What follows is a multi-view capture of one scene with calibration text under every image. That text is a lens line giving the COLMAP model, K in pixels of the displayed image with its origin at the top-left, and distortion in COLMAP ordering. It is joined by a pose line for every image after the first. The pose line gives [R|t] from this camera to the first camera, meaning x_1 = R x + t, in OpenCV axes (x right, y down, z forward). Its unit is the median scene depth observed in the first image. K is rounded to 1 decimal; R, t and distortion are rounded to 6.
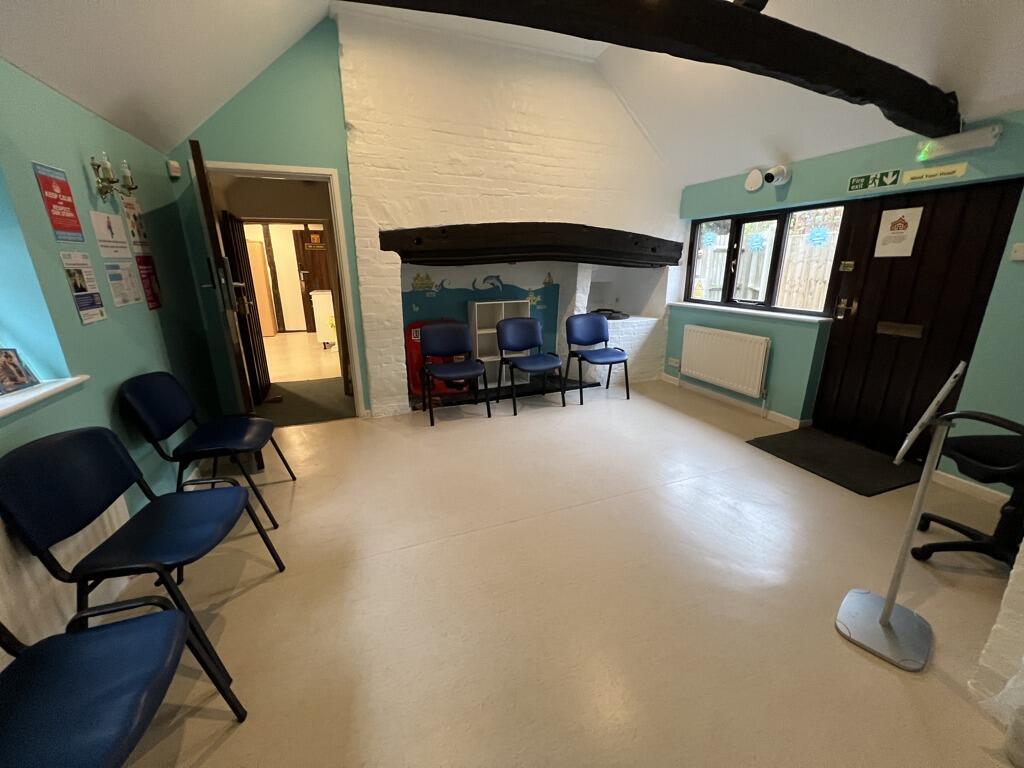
lens RADIAL K [[410.4, 0, 510.1], [0, 410.4, 382.1], [0, 0, 1]] dist [-0.000612, -0.000224]
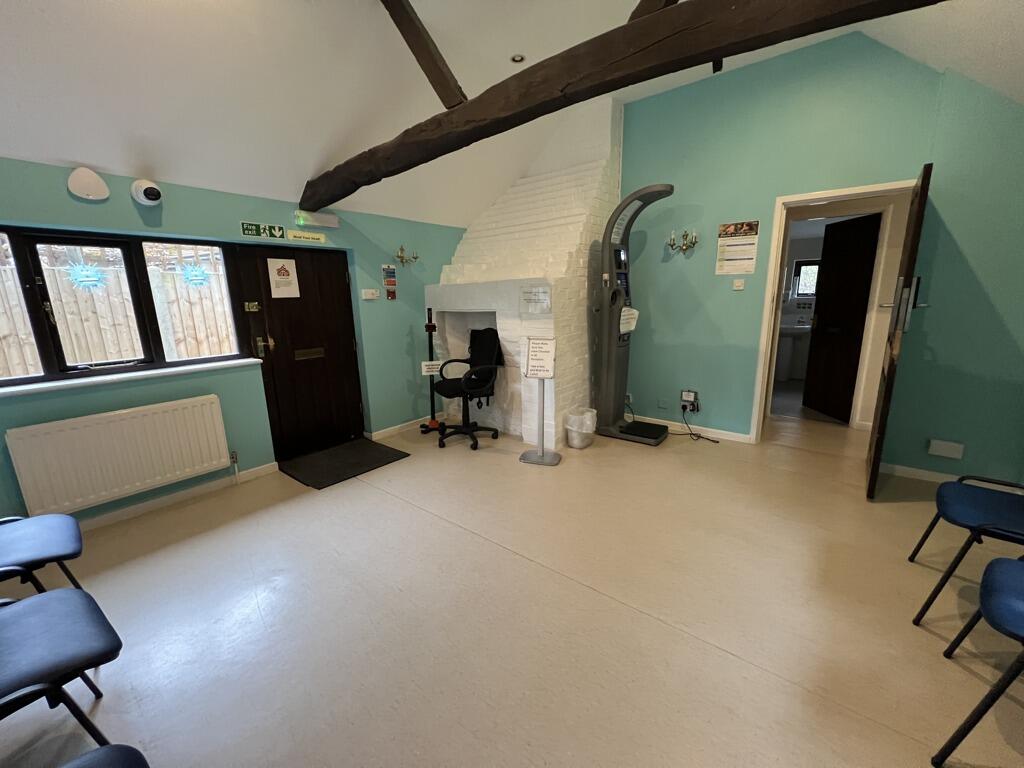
lens RADIAL K [[410.4, 0, 510.1], [0, 410.4, 382.1], [0, 0, 1]] dist [-0.000612, -0.000224]
pose [[-0.517668, -0.161222, 0.840254, -0.454303], [0.260194, 0.905904, 0.334120, -0.314667], [-0.815058, 0.391592, -0.427009, 1.082754]]
